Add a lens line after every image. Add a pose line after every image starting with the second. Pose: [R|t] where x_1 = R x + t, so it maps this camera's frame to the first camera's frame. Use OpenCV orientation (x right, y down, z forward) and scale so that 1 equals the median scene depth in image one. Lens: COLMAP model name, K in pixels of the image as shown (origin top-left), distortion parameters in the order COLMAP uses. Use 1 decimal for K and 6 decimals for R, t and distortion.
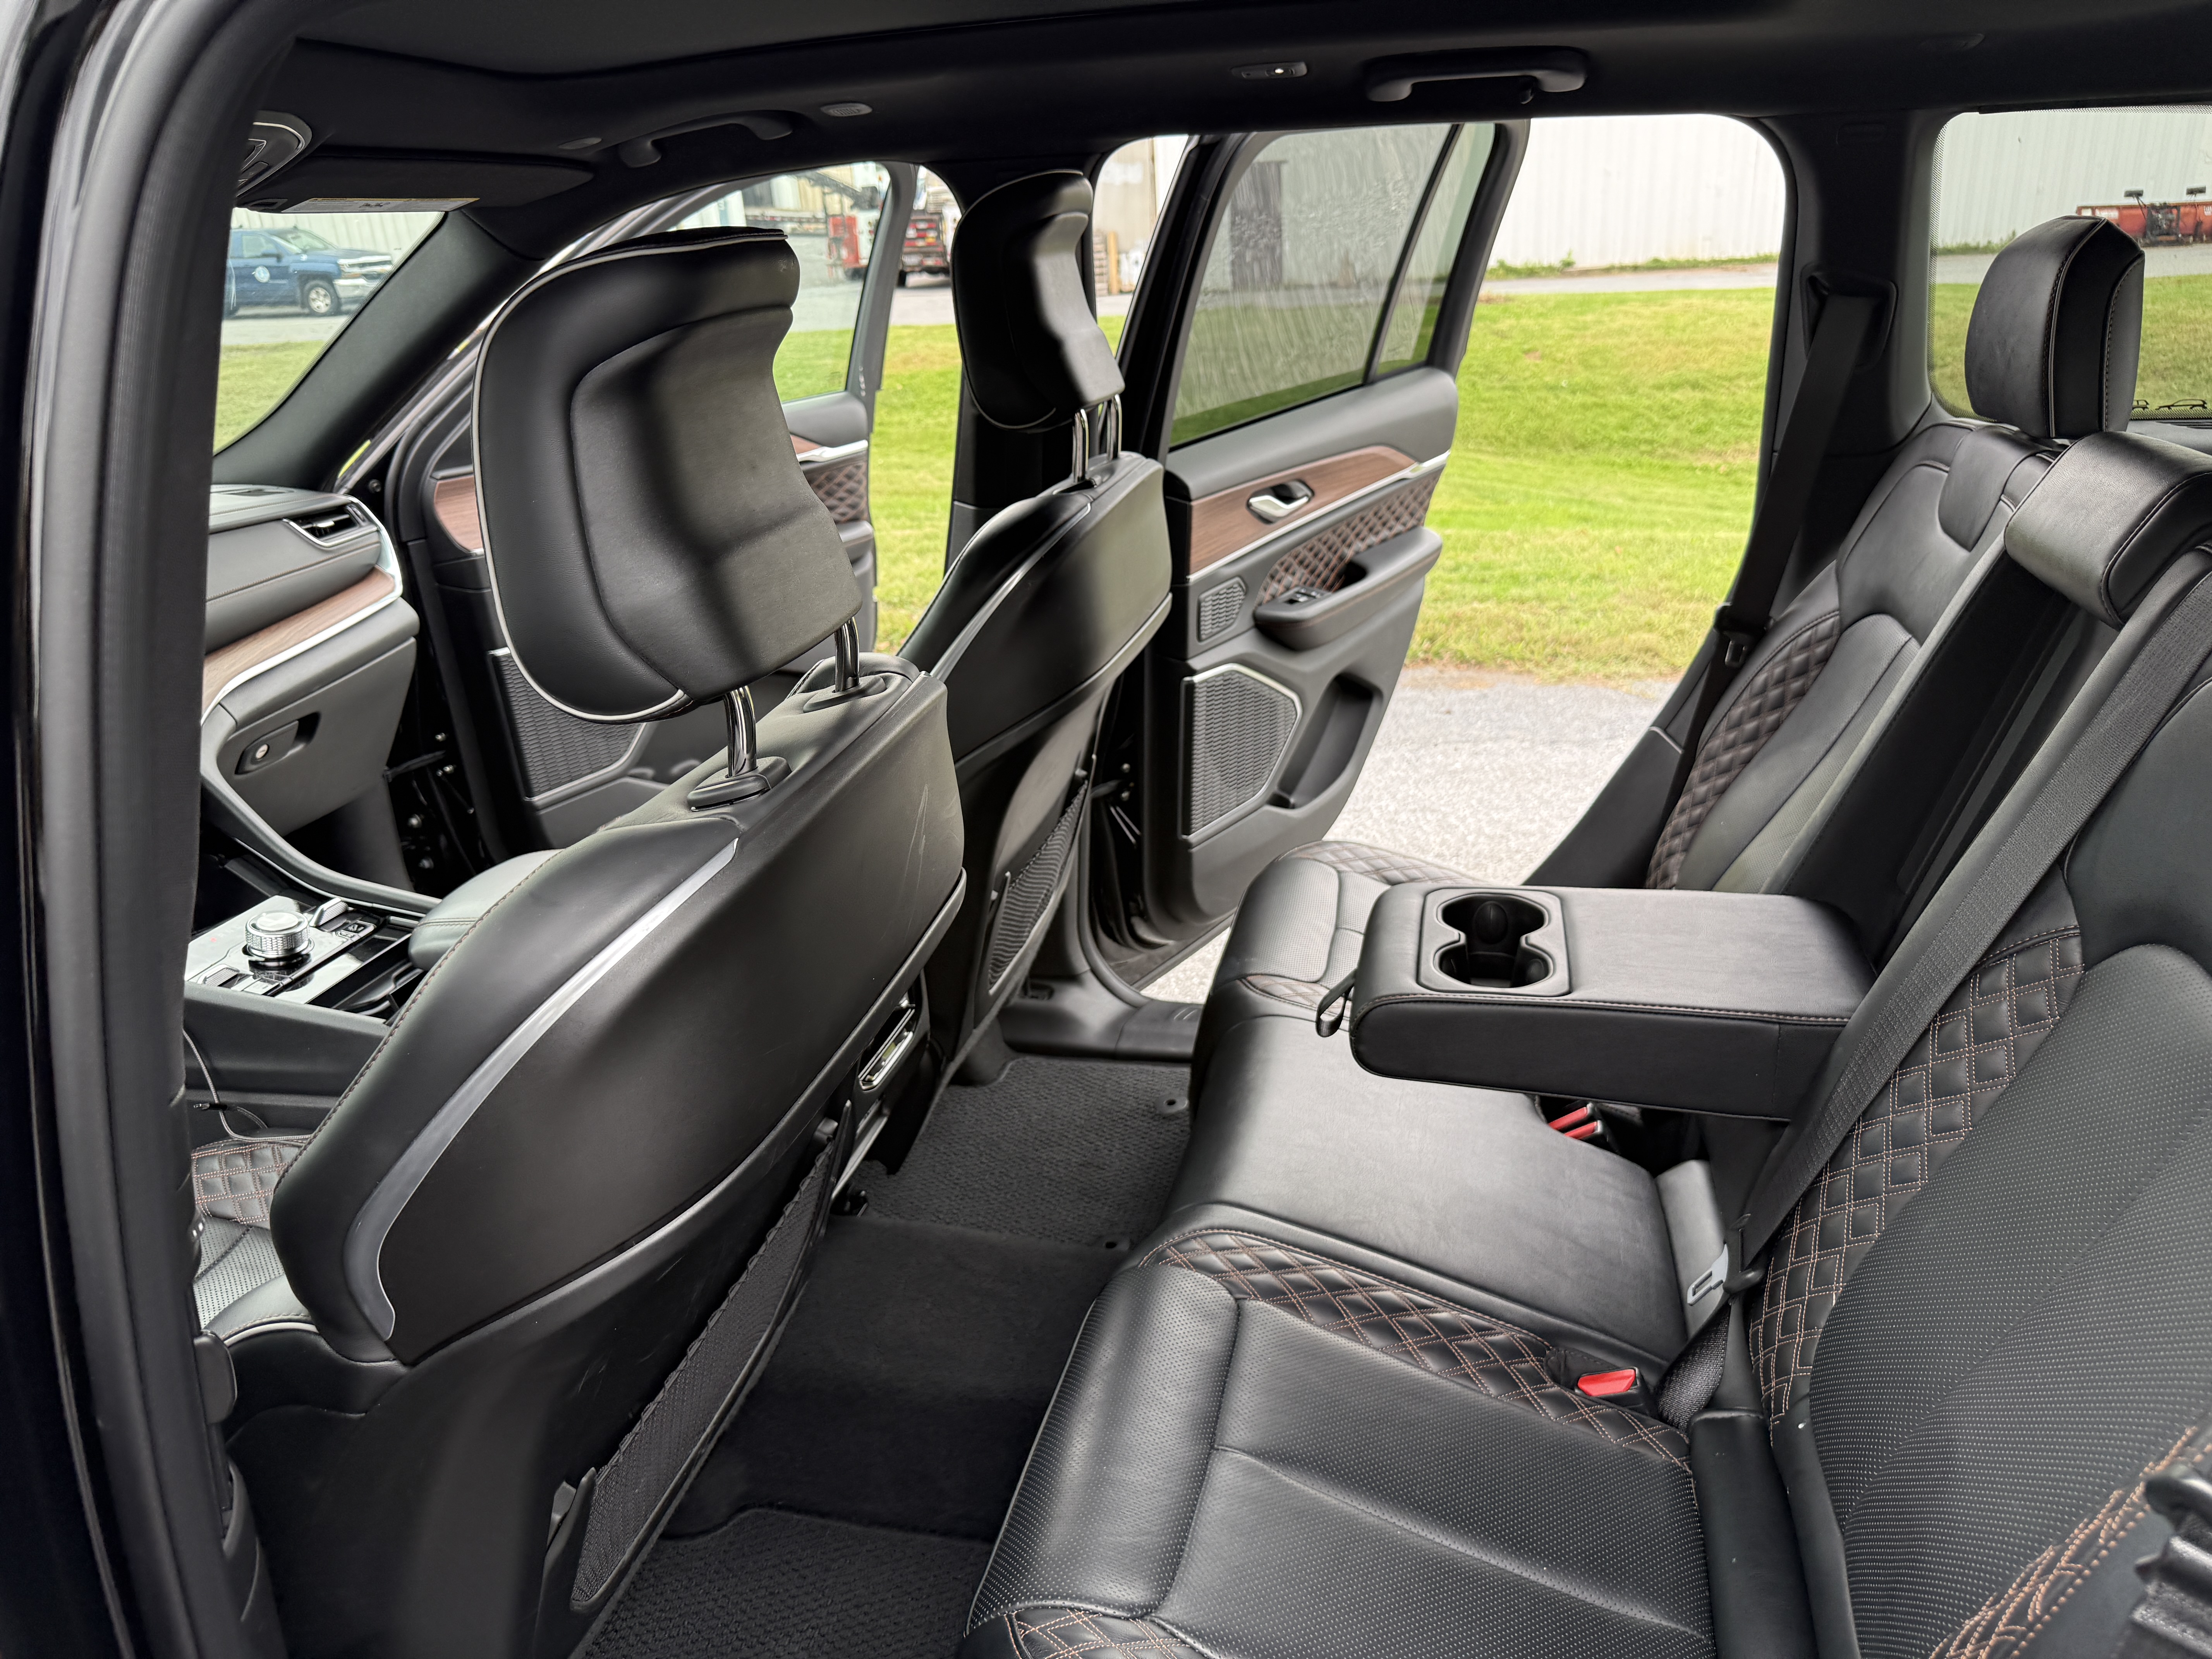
lens RADIAL K [[1583.1, 0, 1126.5], [0, 1583.1, 850.9], [0, 0, 1]] dist [0.010118, -0.019509]
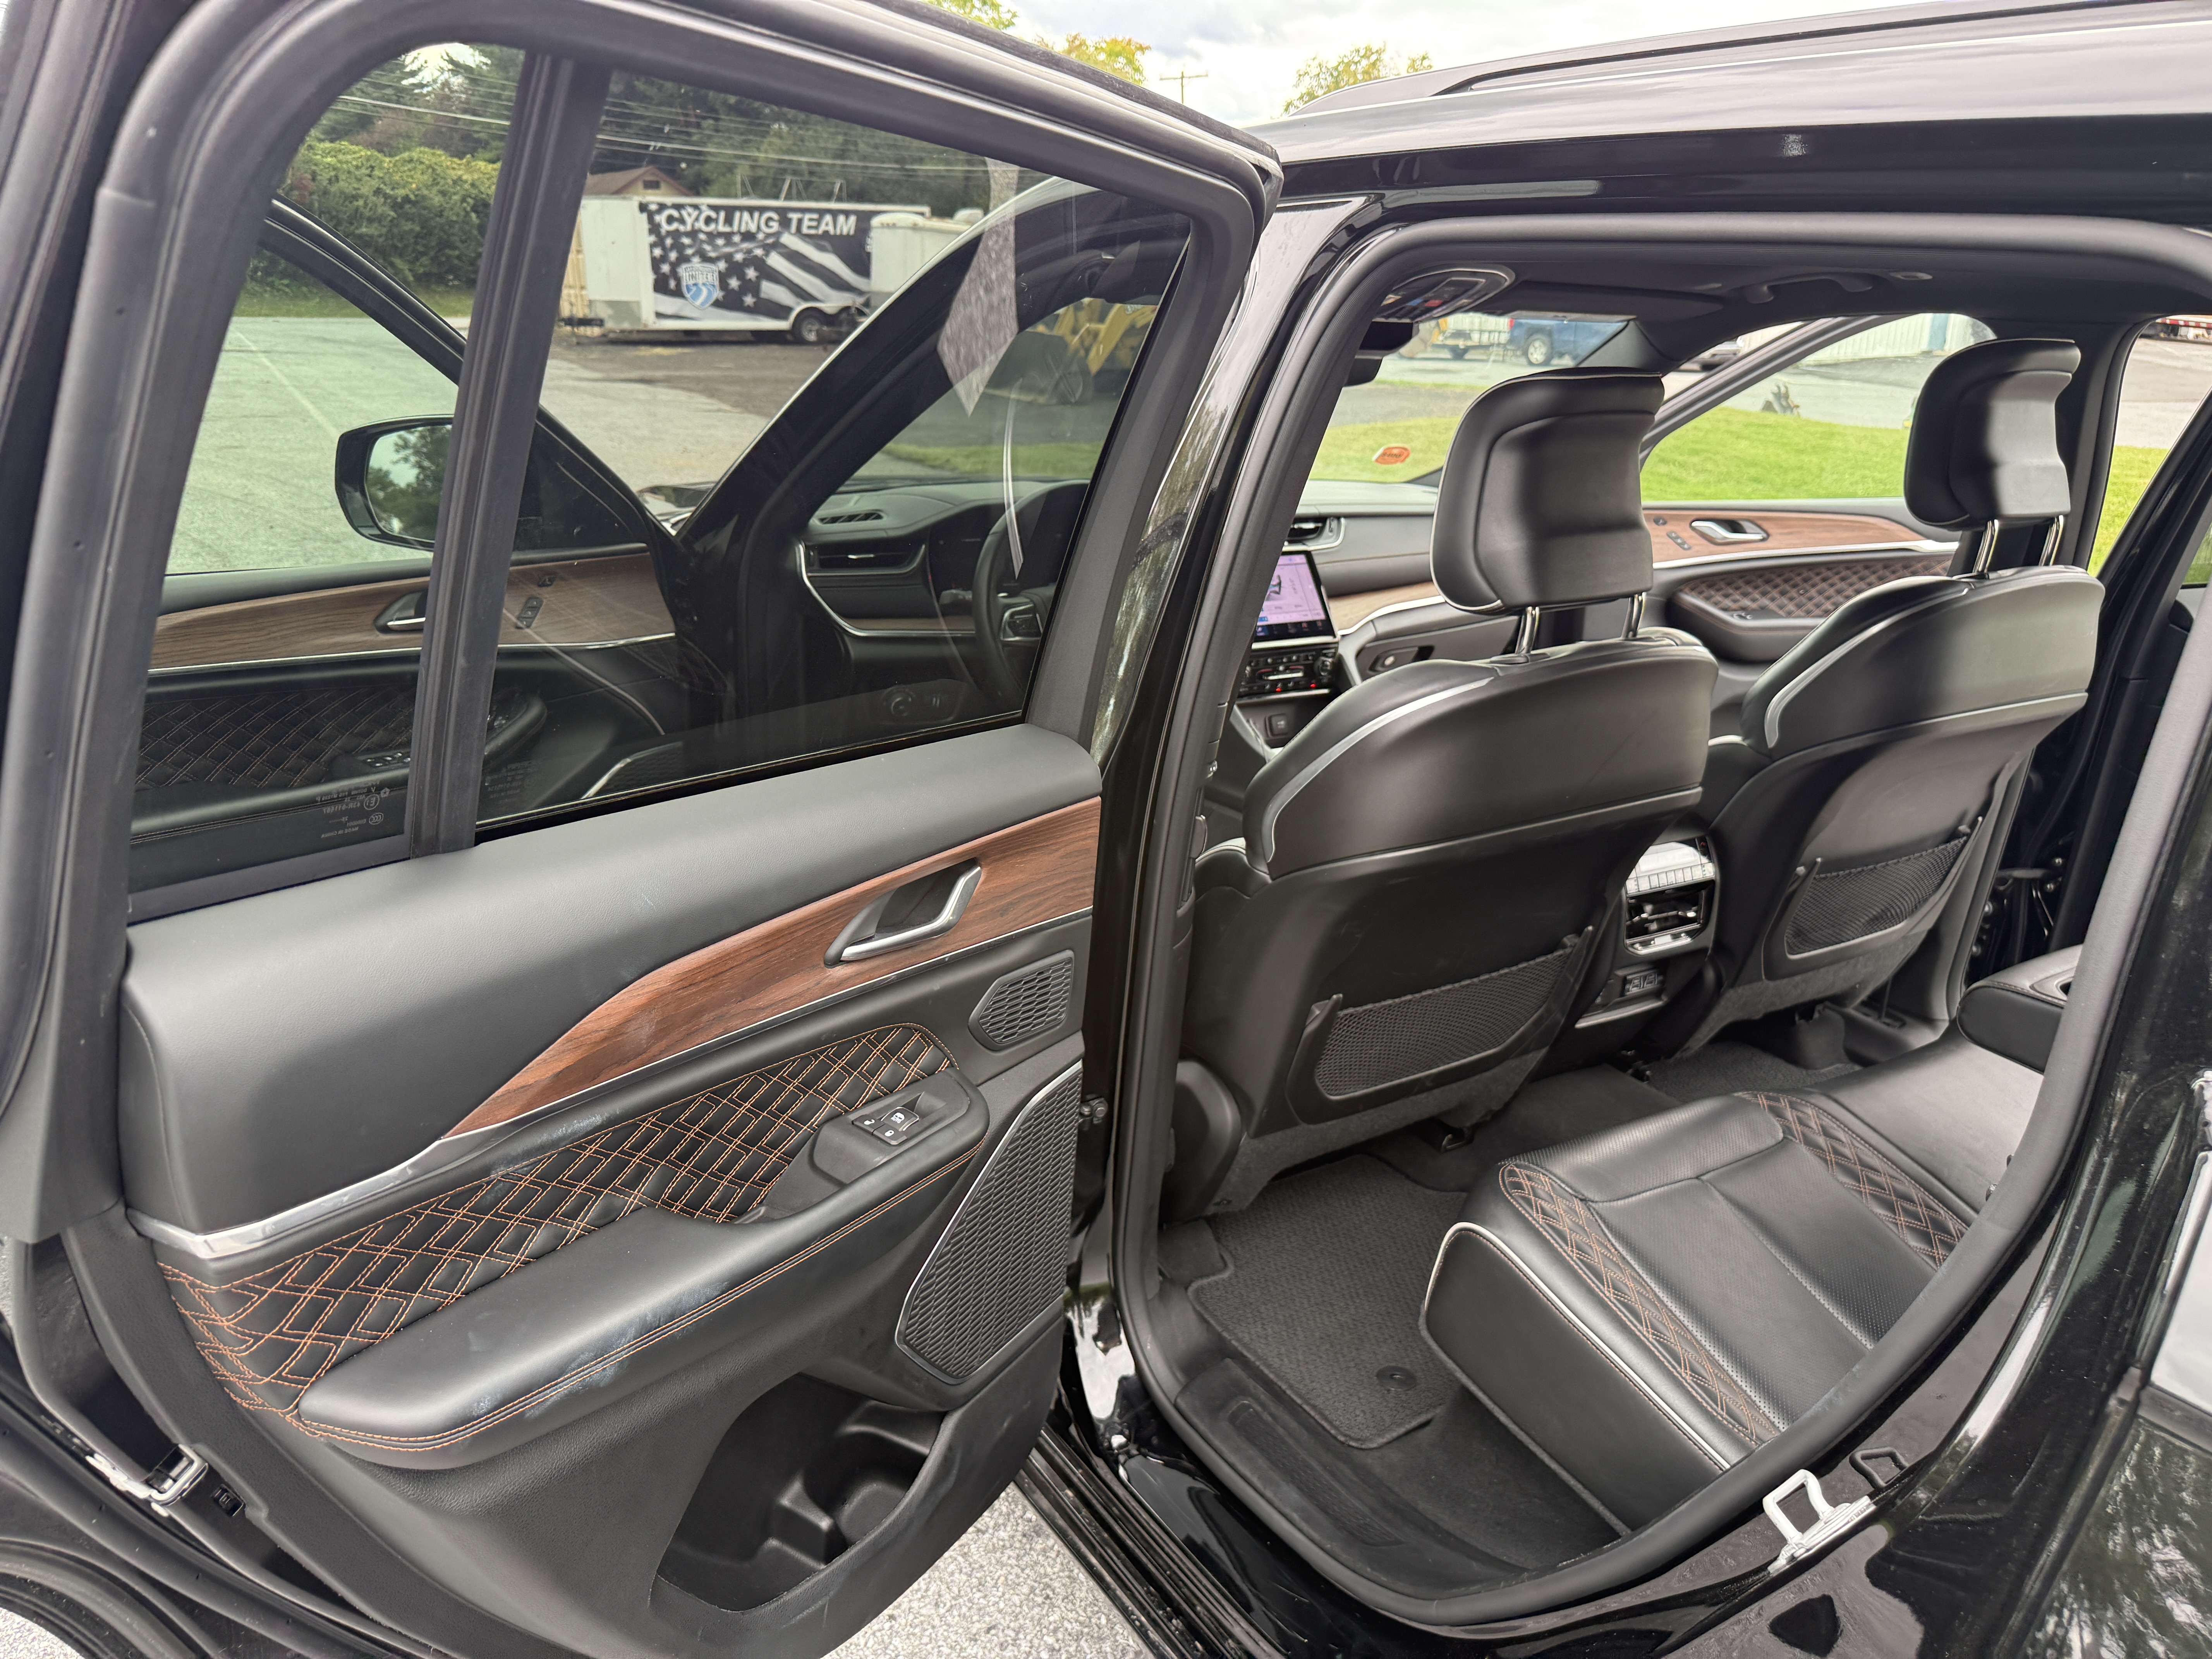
lens RADIAL K [[1583.1, 0, 1096.2], [0, 1583.1, 833.5], [0, 0, 1]] dist [0.010118, -0.019509]
pose [[0.706043, 0.286043, -0.647829, 0.363008], [-0.319450, 0.945078, 0.069135, 0.099886], [0.632024, 0.158136, 0.758642, -0.375043]]
